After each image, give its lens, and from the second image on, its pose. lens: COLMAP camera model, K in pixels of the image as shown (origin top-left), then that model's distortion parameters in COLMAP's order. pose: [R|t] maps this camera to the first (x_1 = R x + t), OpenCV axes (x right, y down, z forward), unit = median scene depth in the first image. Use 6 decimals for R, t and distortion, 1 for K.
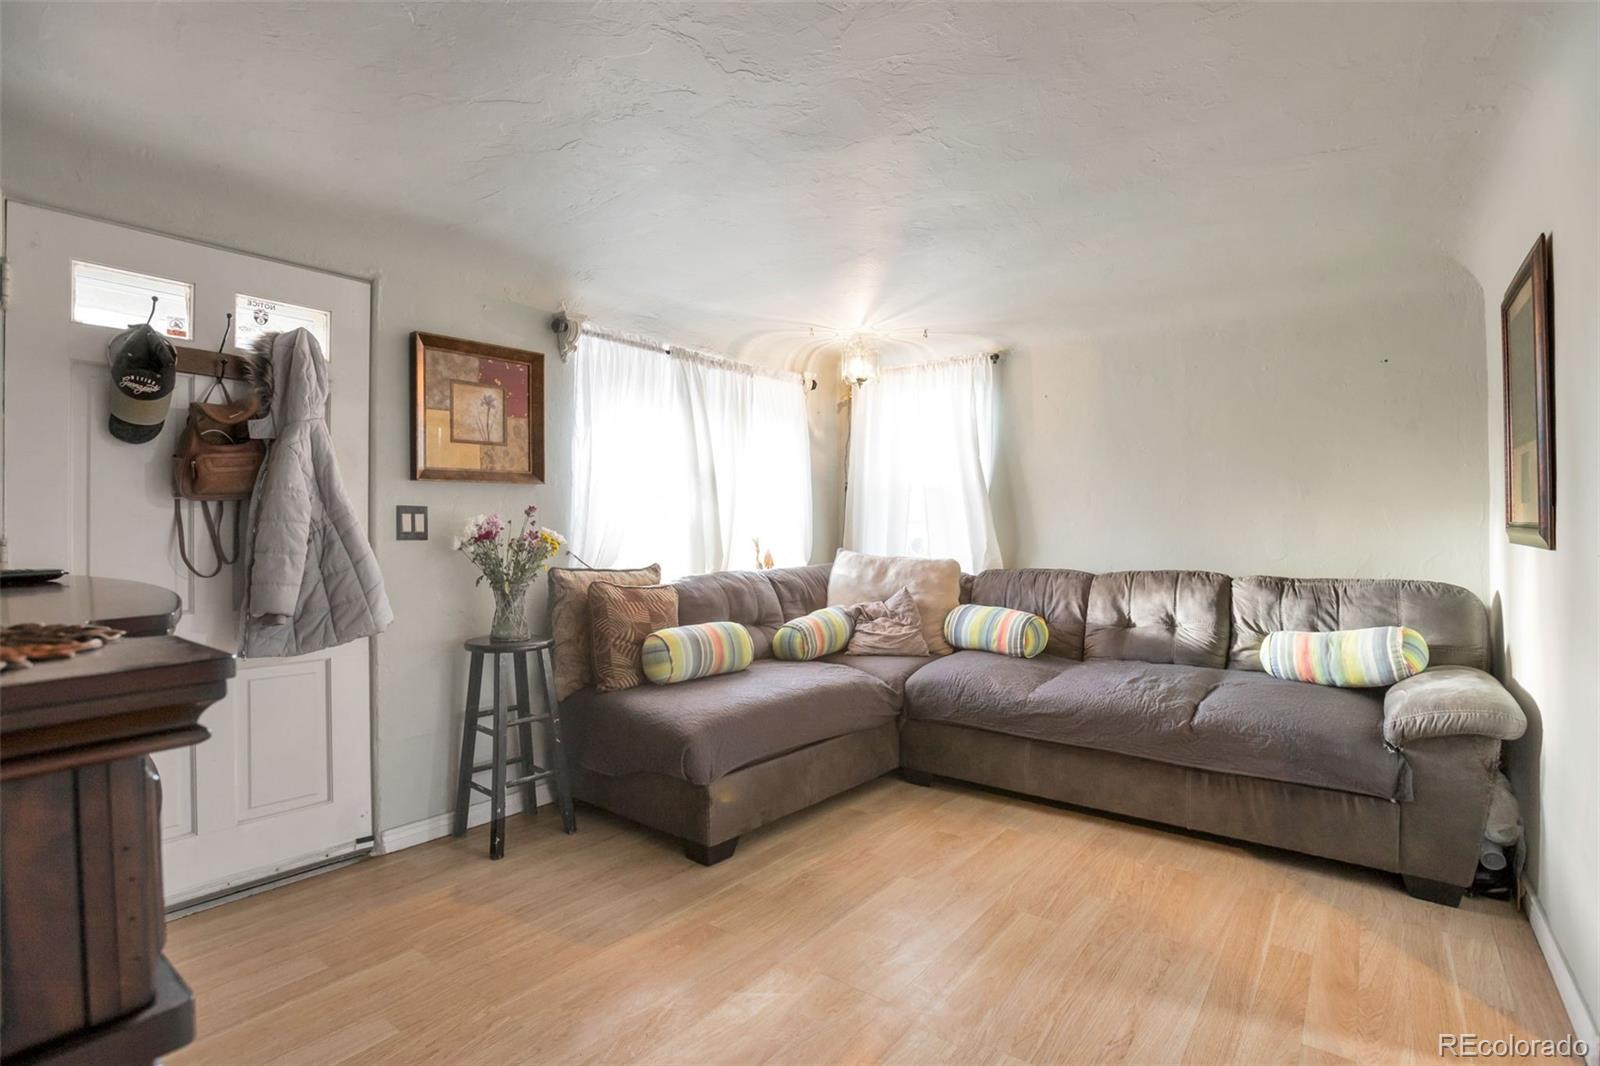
lens RADIAL K [[774.7, 0, 810.5], [0, 774.7, 532.8], [0, 0, 1]] dist [-0.074606, 0.026701]
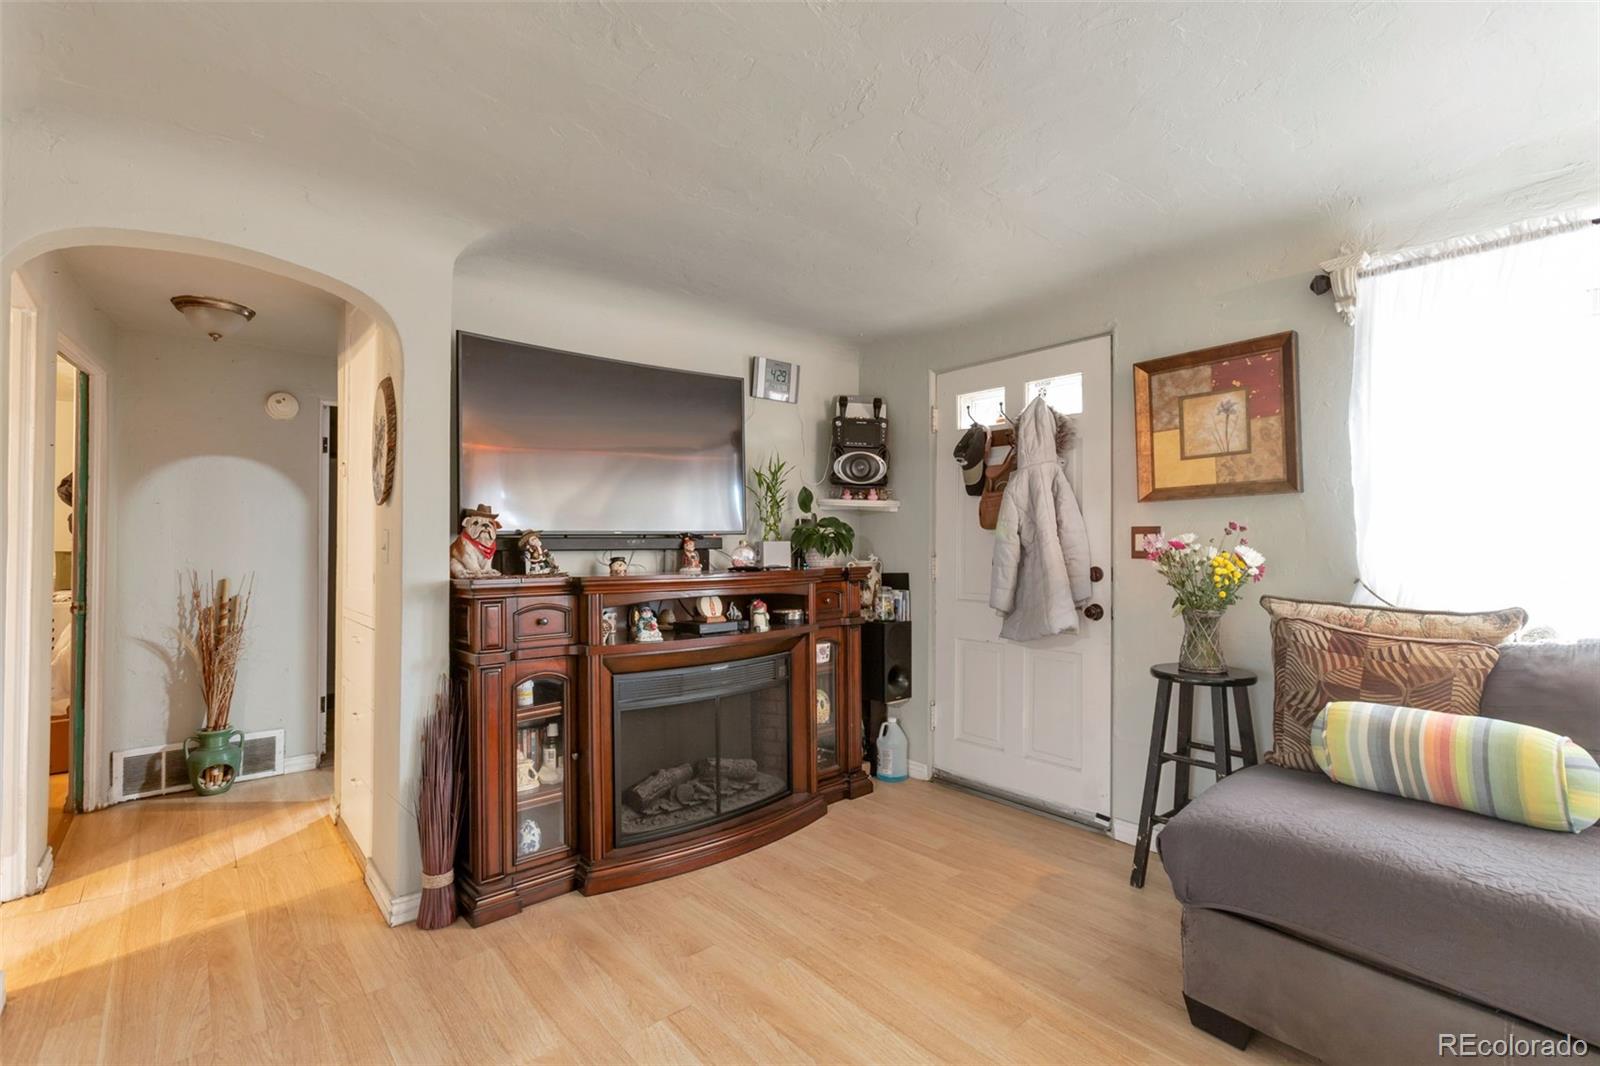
lens RADIAL K [[745.2, 0, 780.7], [0, 745.2, 533.2], [0, 0, 1]] dist [-0.078489, 0.033112]
pose [[-0.266983, -0.019990, -0.963494, 0.558935], [-0.005209, 0.999800, -0.019300, -0.003622], [0.963687, -0.000134, -0.267034, 0.733731]]
